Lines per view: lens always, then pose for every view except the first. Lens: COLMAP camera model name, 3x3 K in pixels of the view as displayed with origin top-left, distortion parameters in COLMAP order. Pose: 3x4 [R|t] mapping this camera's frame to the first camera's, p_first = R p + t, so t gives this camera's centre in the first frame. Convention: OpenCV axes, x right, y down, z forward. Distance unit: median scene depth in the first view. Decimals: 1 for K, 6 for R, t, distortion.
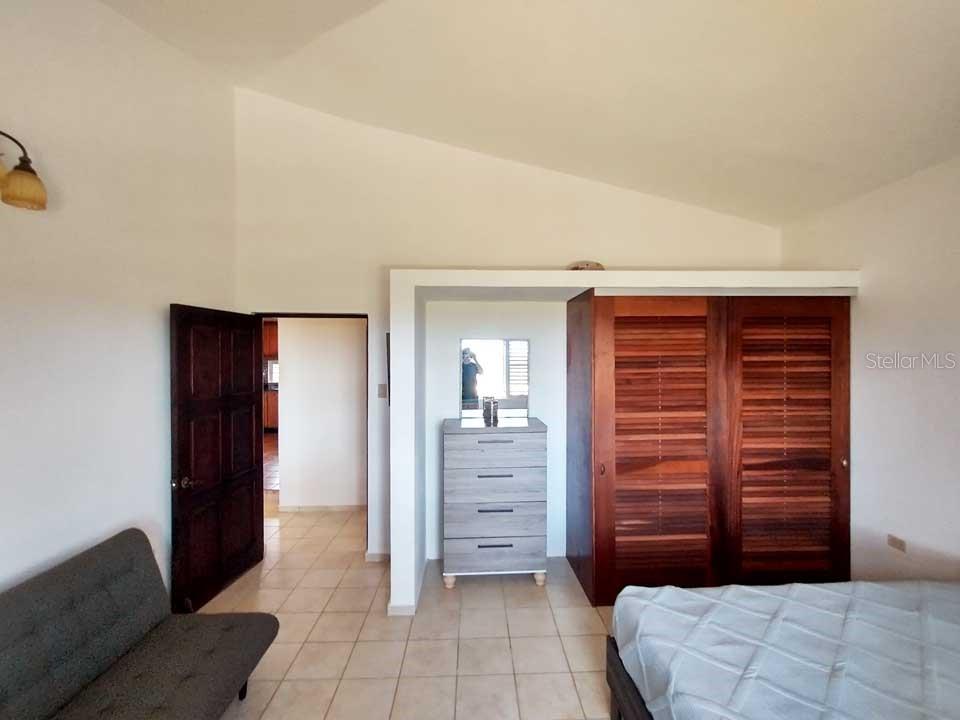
lens RADIAL K [[432.5, 0, 485.1], [0, 432.5, 361.7], [0, 0, 1]] dist [0.001186, 0.002228]
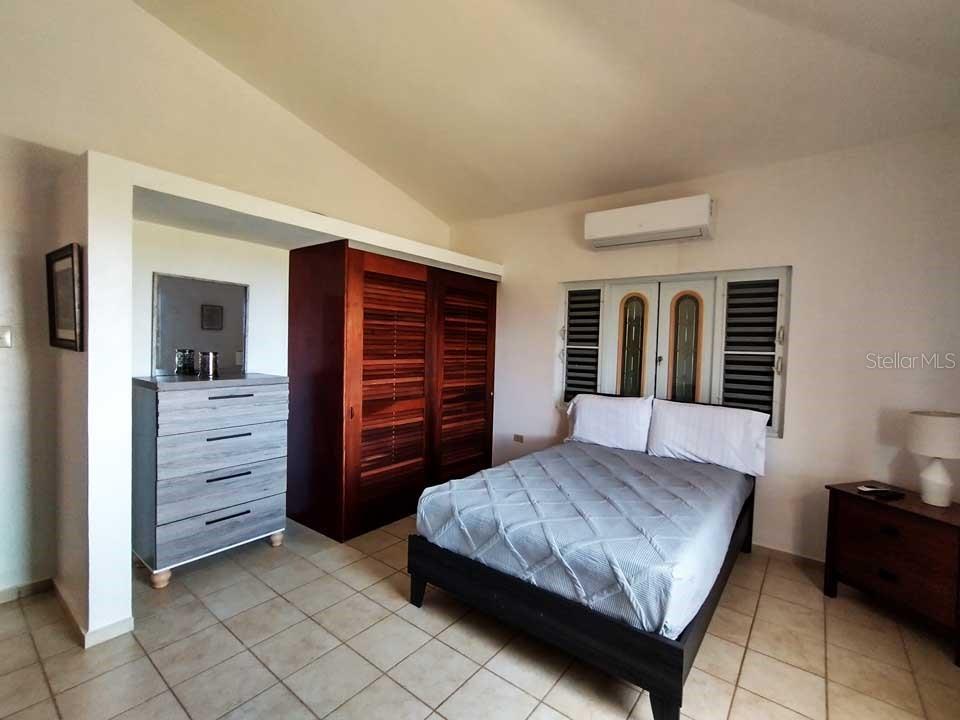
lens RADIAL K [[432.5, 0, 484.2], [0, 432.5, 360.4], [0, 0, 1]] dist [0.001186, 0.002228]
pose [[0.642578, -0.003560, 0.766212, -0.329315], [-0.028204, 0.999202, 0.028296, 0.079044], [-0.765701, -0.039792, 0.641965, 0.070803]]
